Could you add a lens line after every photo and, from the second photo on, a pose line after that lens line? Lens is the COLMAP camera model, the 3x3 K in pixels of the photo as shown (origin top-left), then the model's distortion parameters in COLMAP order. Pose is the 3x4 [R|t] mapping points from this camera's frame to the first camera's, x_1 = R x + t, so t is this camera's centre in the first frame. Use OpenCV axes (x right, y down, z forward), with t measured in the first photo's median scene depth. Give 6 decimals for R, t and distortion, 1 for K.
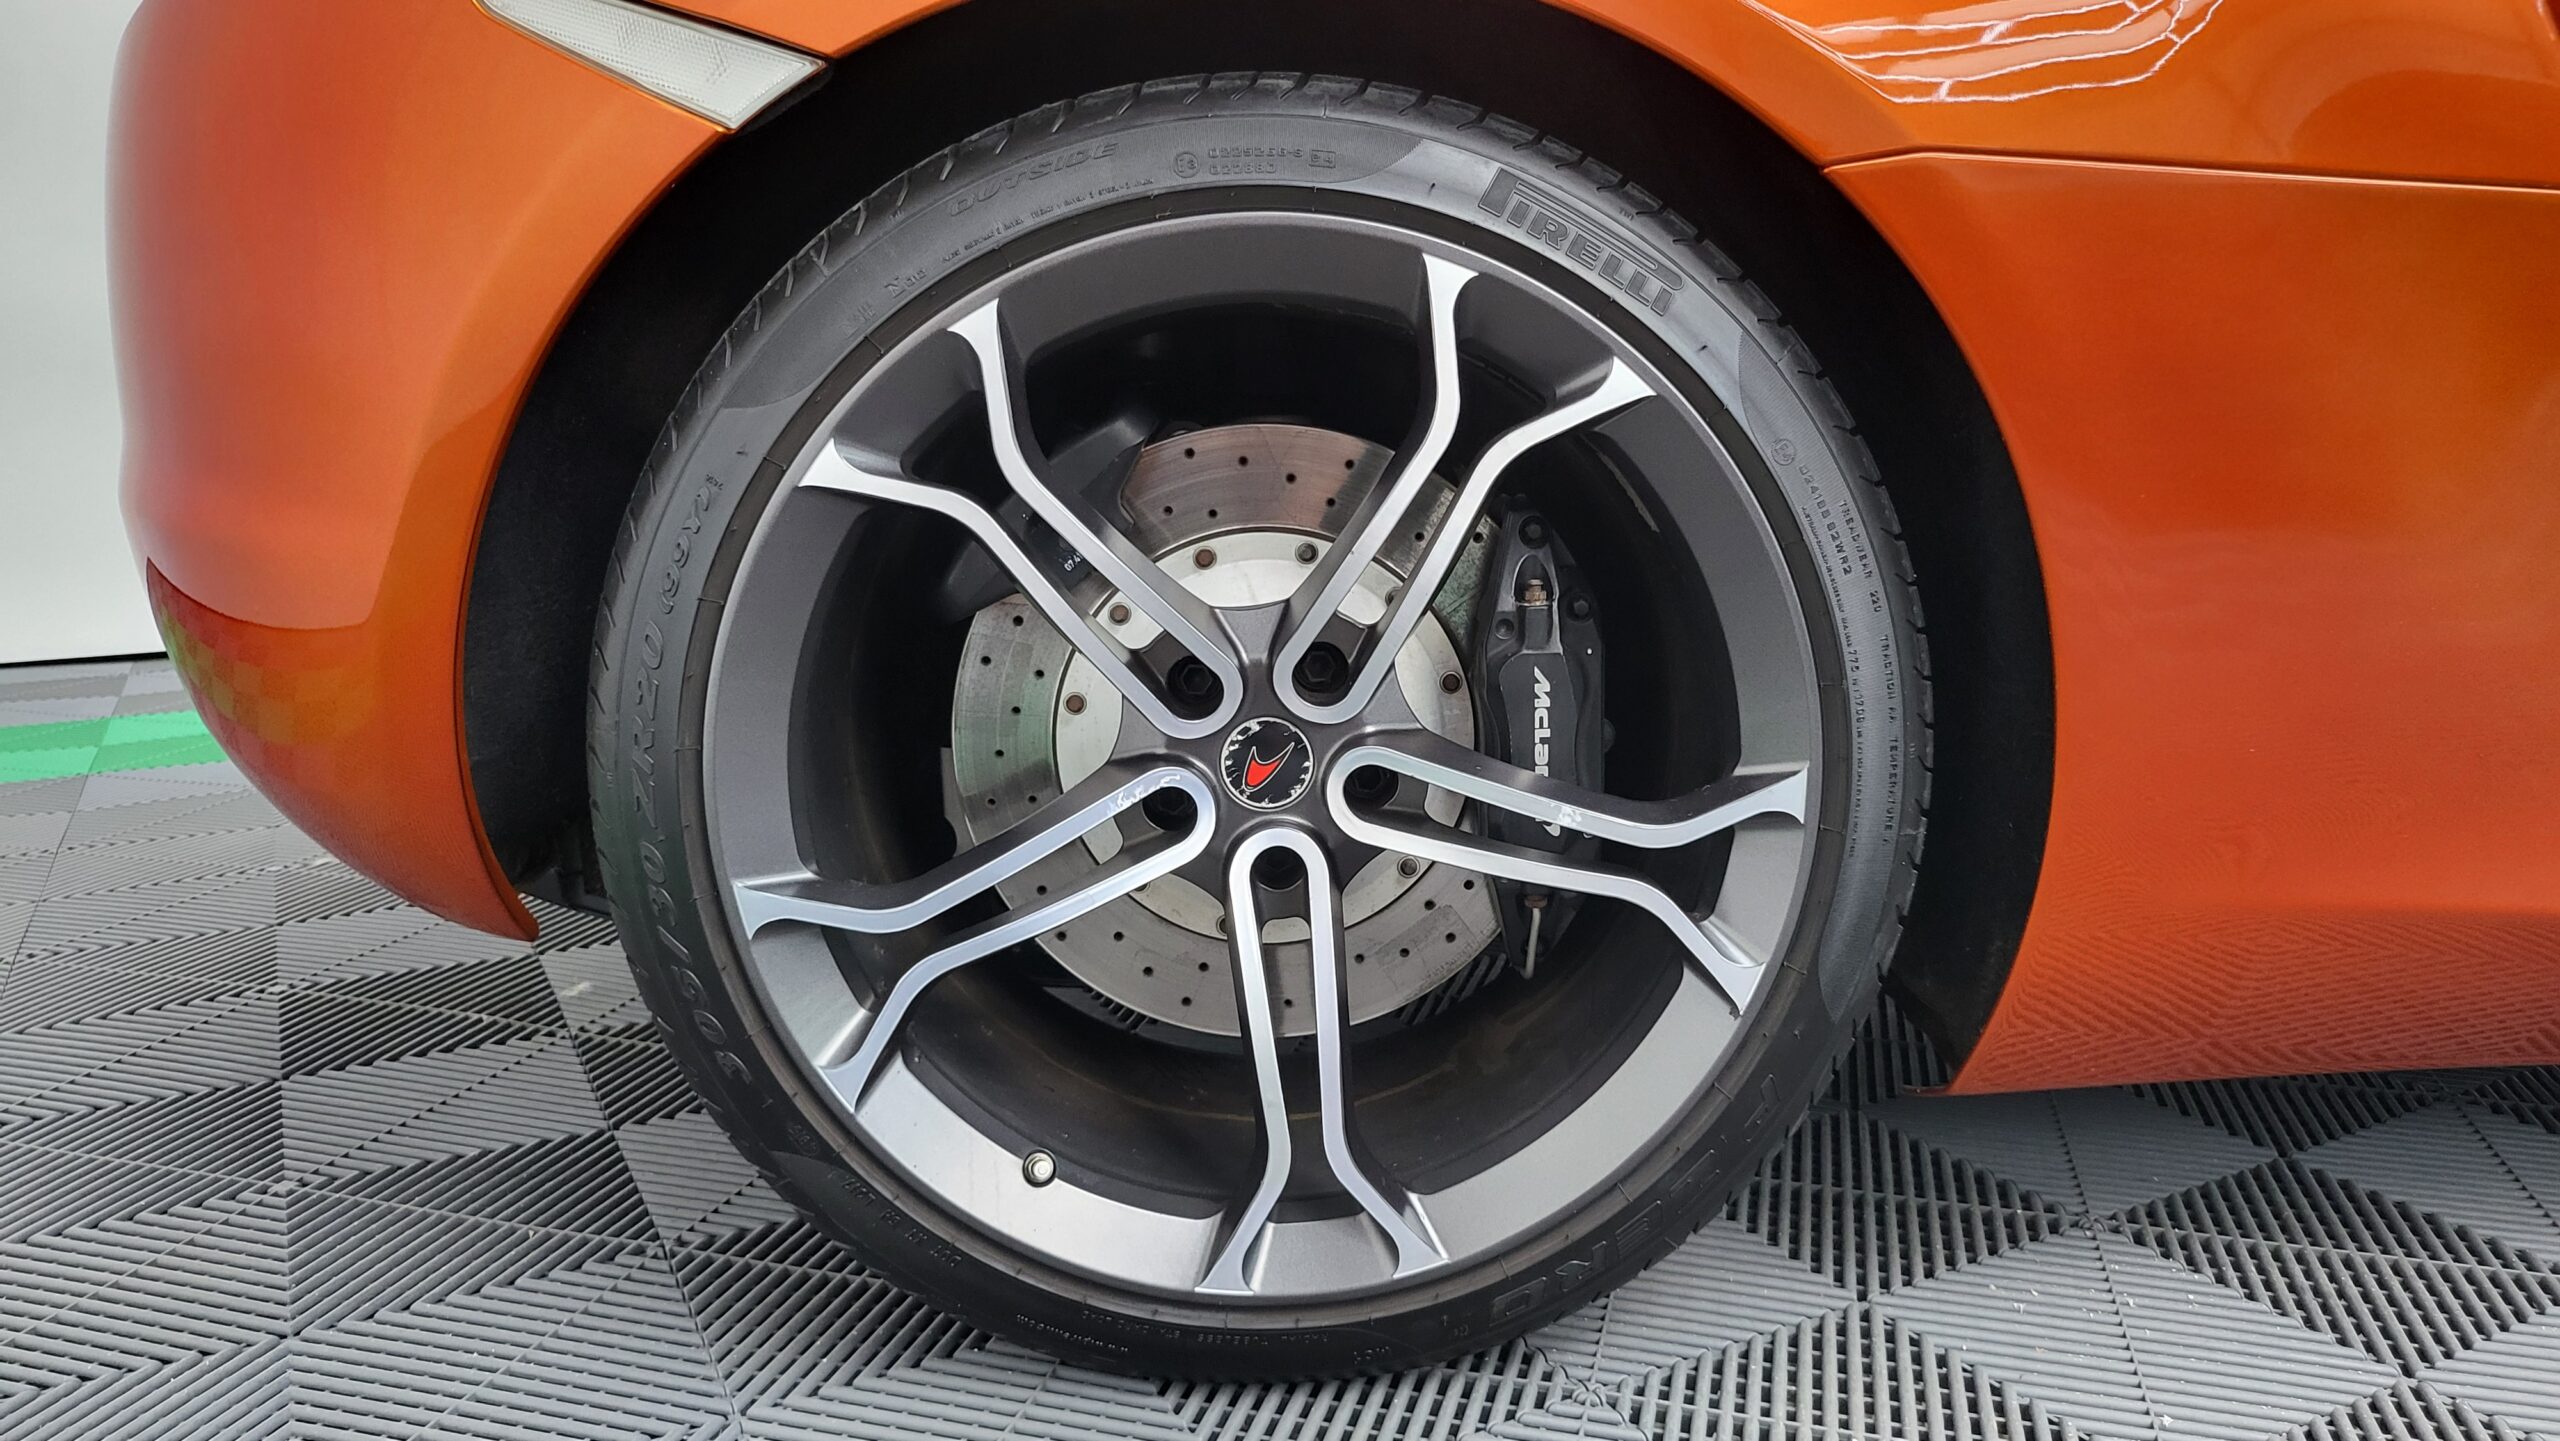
lens RADIAL K [[1809.3, 0, 1280.0], [0, 1809.3, 720.5], [0, 0, 1]] dist [0.052862, -0.058869]
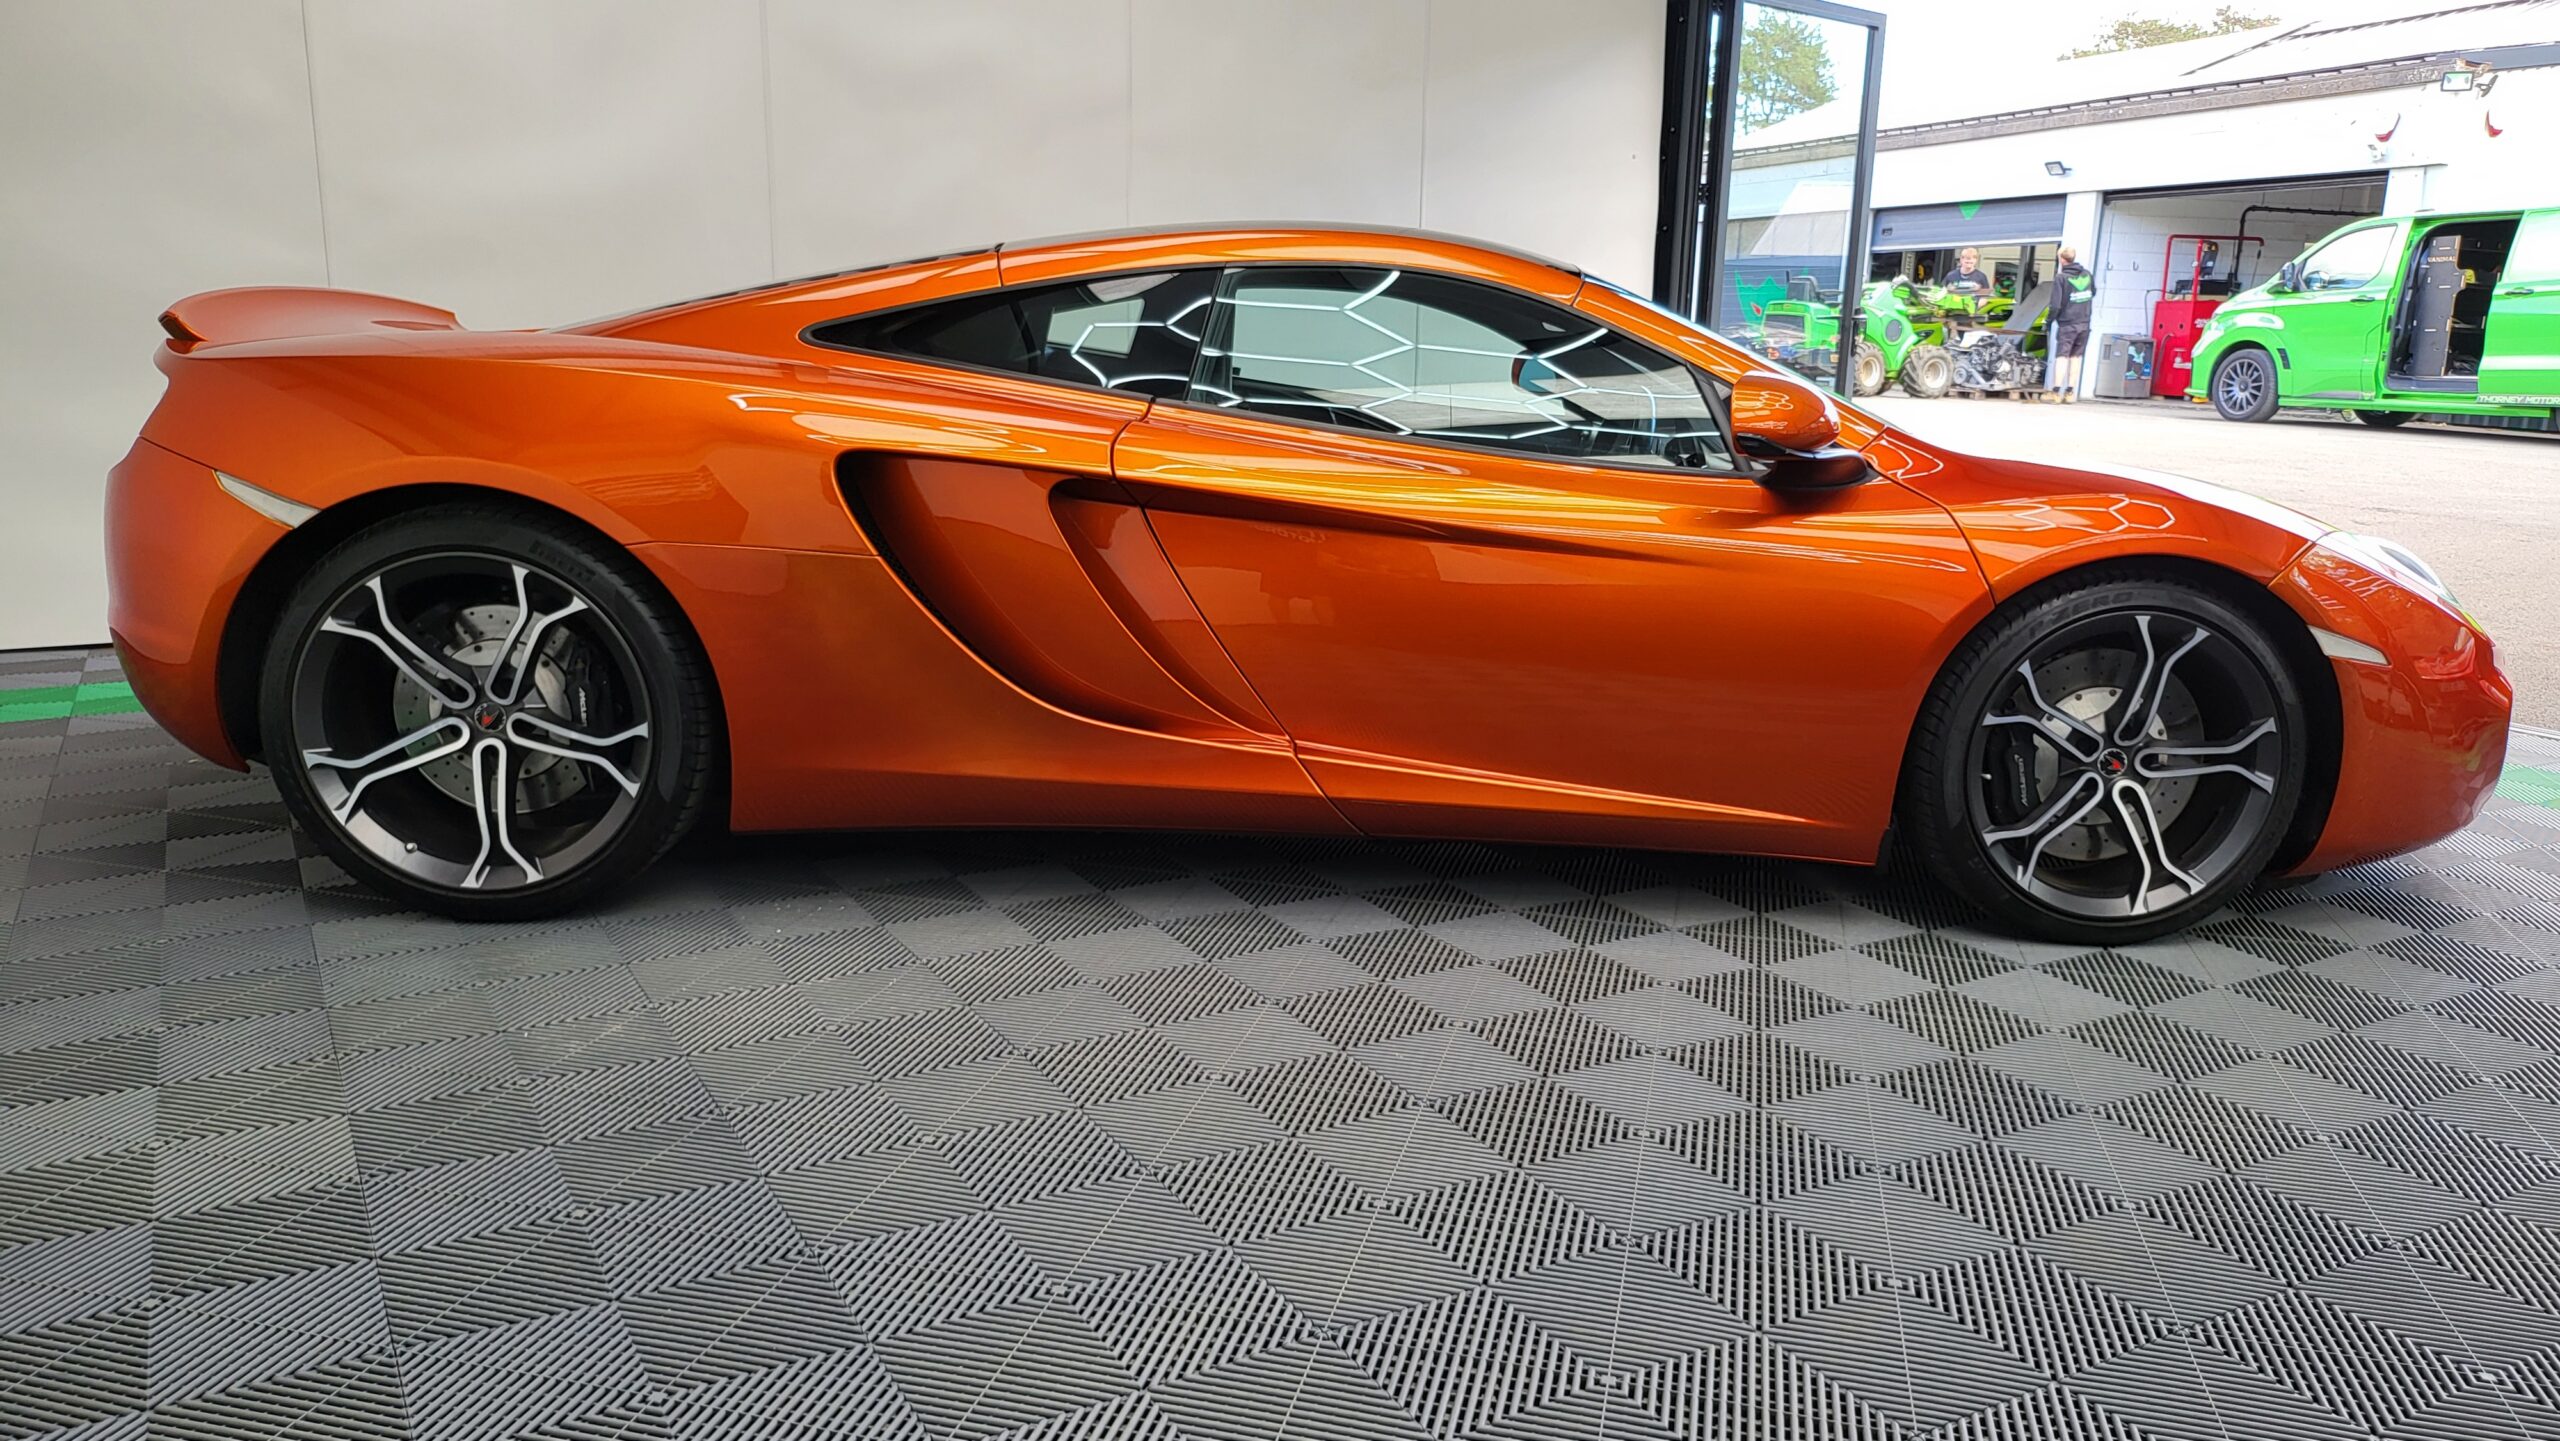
lens RADIAL K [[1809.3, 0, 1280.0], [0, 1809.3, 720.5], [0, 0, 1]] dist [0.052862, -0.058869]
pose [[0.999381, 0.018842, 0.029724, 1.266589], [-0.019288, 0.999704, 0.014802, -0.043815], [-0.029436, -0.015366, 0.999449, -2.173619]]
